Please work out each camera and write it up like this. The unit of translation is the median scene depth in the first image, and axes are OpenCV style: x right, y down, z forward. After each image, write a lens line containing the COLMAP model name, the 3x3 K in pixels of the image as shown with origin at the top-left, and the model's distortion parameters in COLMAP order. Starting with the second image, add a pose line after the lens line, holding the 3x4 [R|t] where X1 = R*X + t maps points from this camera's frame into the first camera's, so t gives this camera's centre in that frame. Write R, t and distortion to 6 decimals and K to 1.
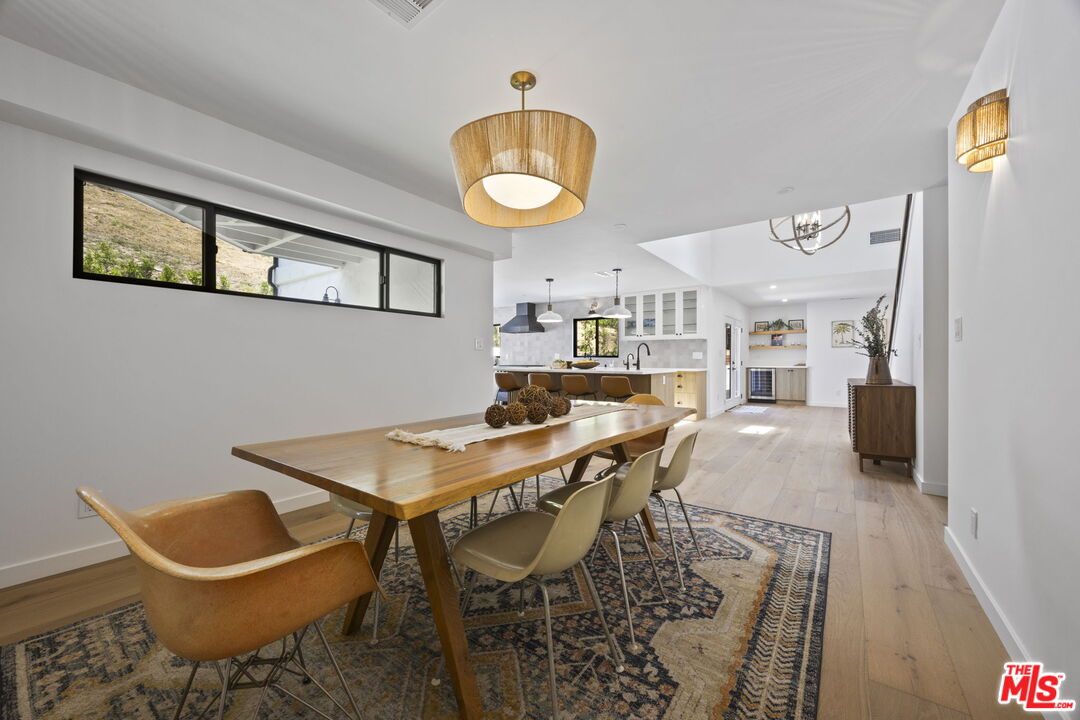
lens RADIAL K [[411.9, 0, 538.8], [0, 411.9, 362.2], [0, 0, 1]] dist [0.002357, 0.000087]
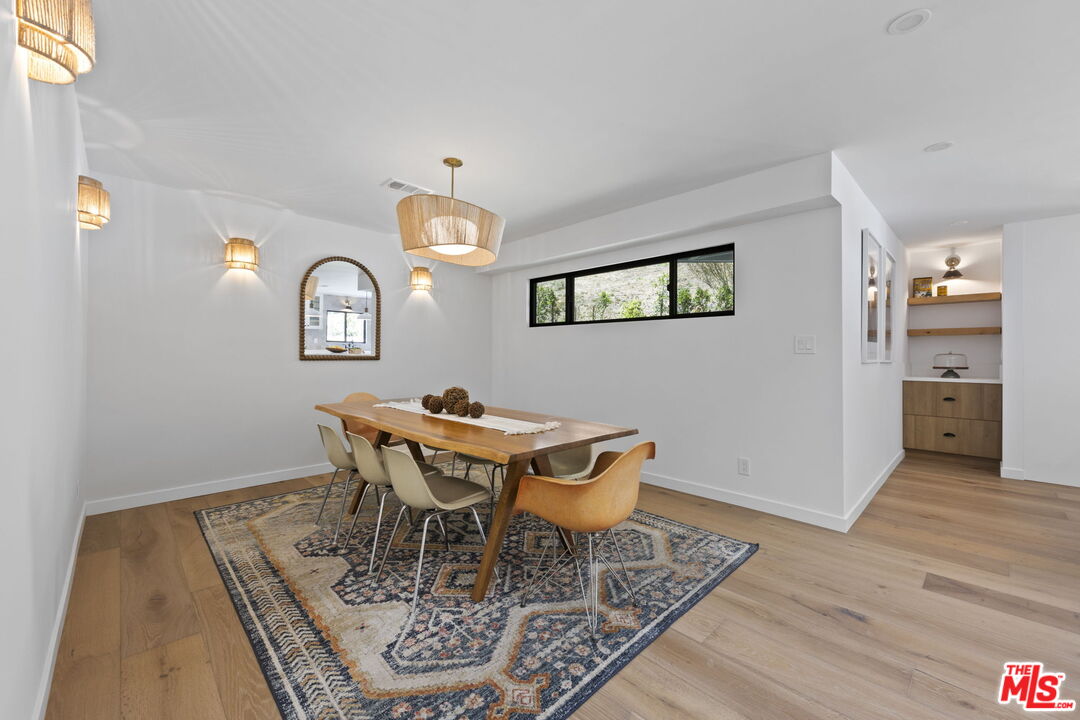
lens RADIAL K [[431.8, 0, 537.2], [0, 431.8, 352.6], [0, 0, 1]] dist [0.000086, 0.000258]
pose [[-0.168971, -0.008035, -0.985588, 1.423090], [-0.013121, 0.999896, -0.005902, -0.051076], [0.985534, 0.011935, -0.169059, 1.639581]]
